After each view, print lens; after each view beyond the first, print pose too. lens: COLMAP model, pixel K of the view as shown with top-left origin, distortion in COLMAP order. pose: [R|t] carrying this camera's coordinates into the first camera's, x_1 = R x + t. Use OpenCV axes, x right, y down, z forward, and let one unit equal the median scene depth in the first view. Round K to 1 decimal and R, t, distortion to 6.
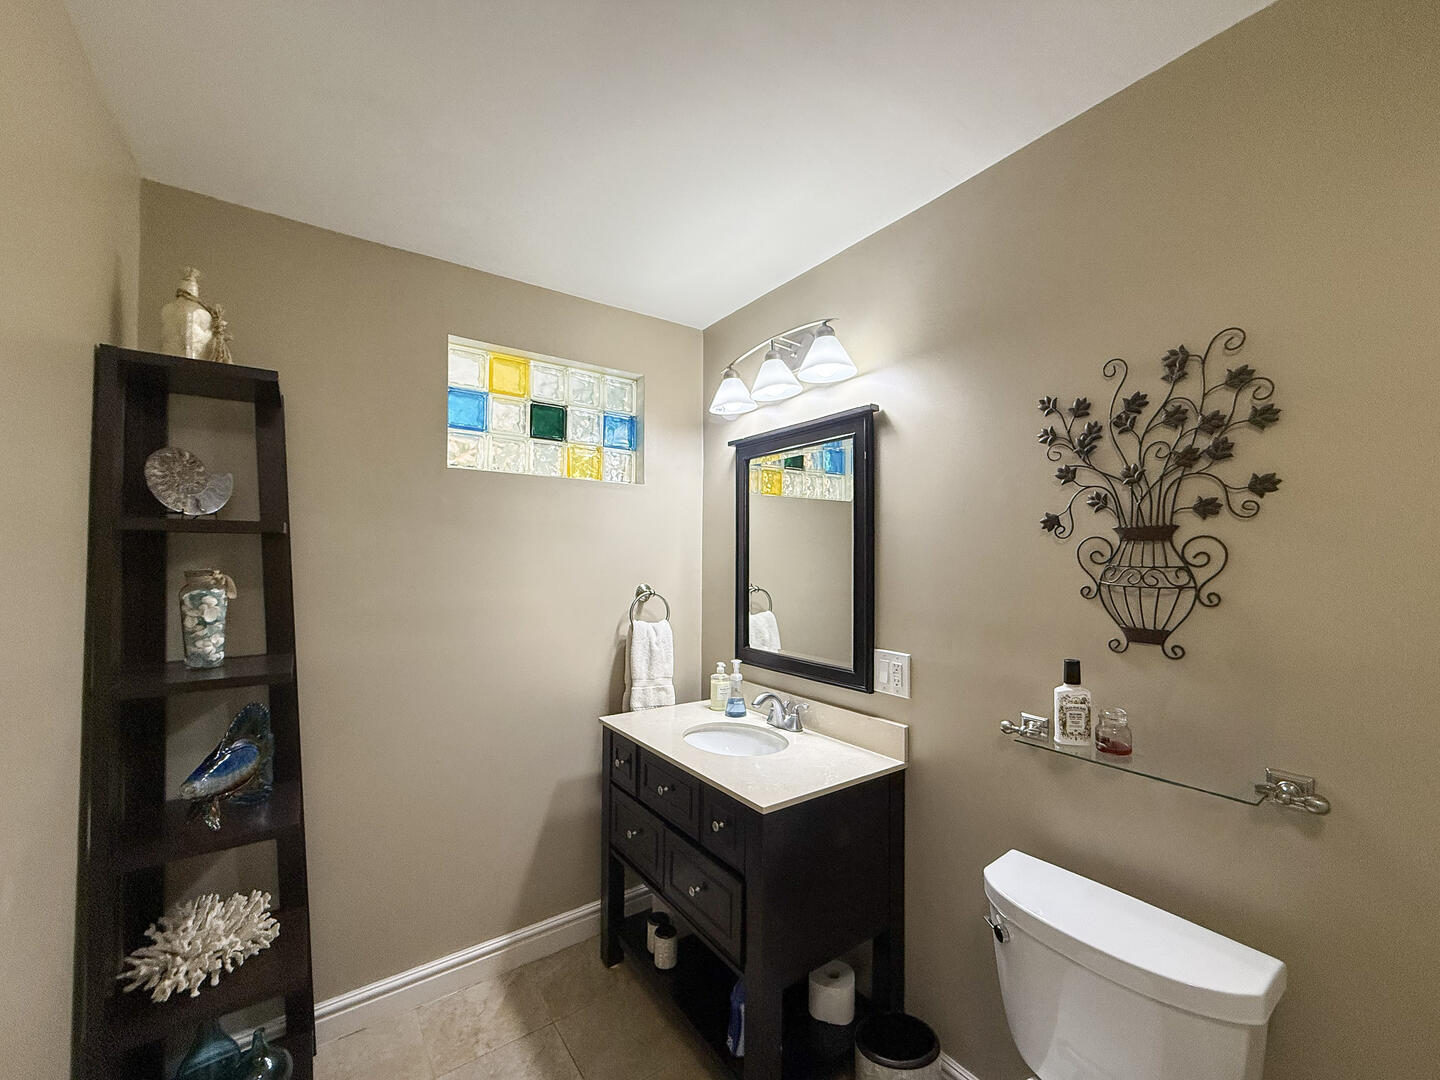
lens RADIAL K [[593.3, 0, 725.2], [0, 593.3, 544.5], [0, 0, 1]] dist [-0.002326, 0.000333]
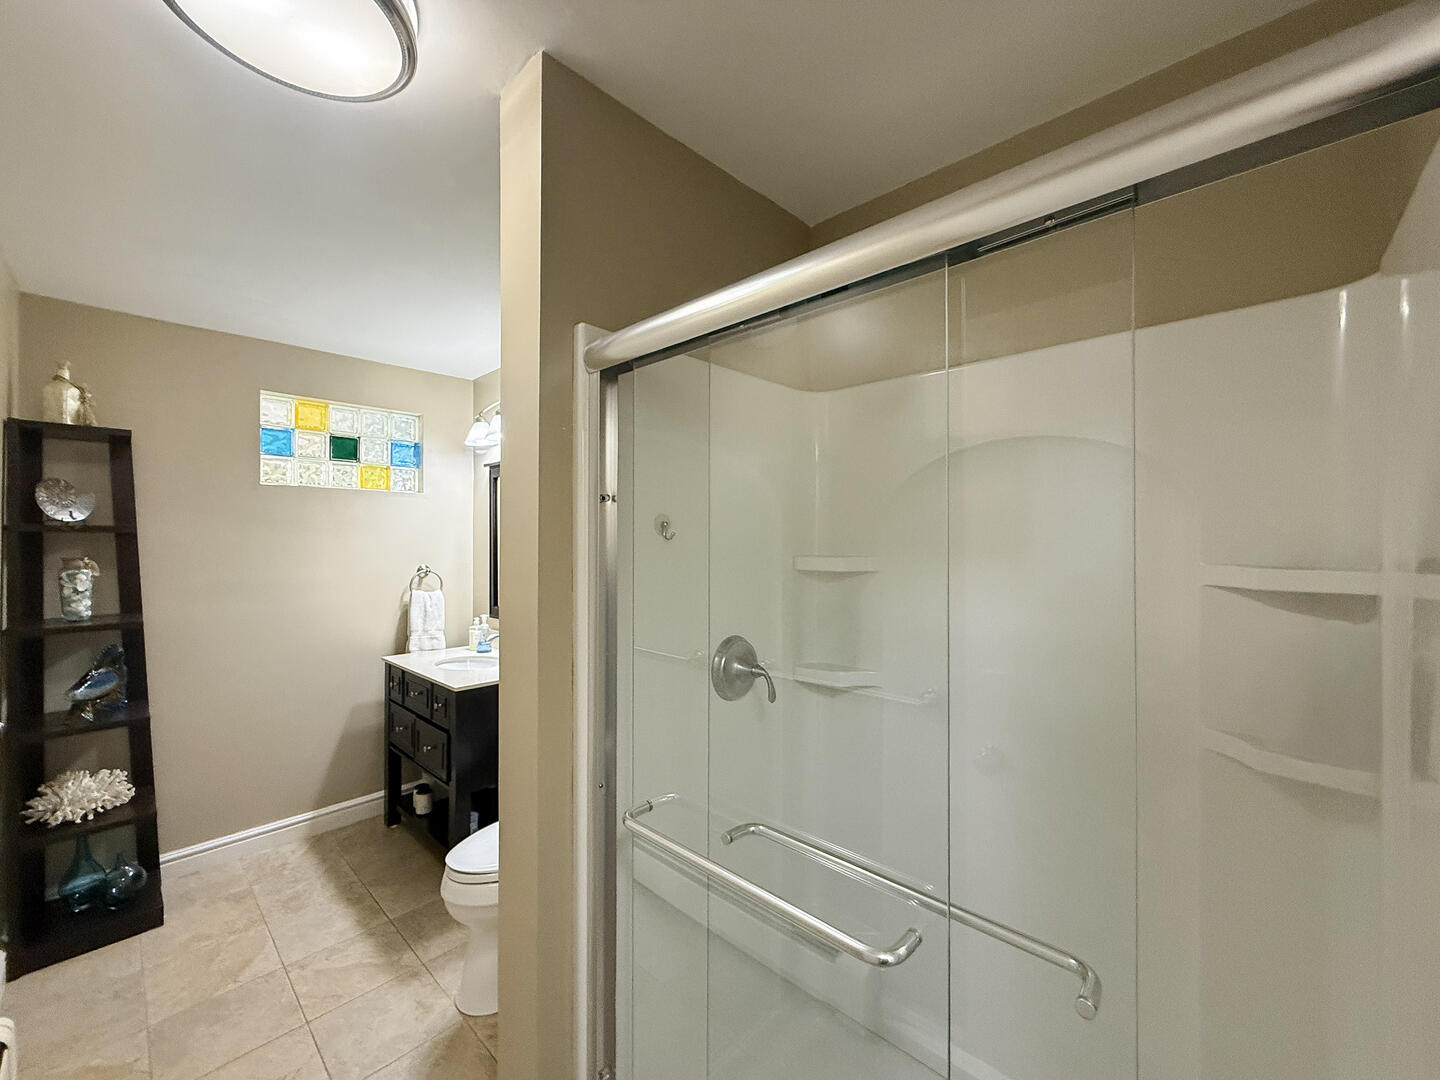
lens RADIAL K [[593.3, 0, 719.4], [0, 593.3, 535.0], [0, 0, 1]] dist [-0.002326, 0.000333]
pose [[0.983173, -0.003209, 0.182650, 0.397004], [0.000931, 0.999921, 0.012556, -0.026726], [-0.182676, -0.012174, 0.983098, -0.673059]]
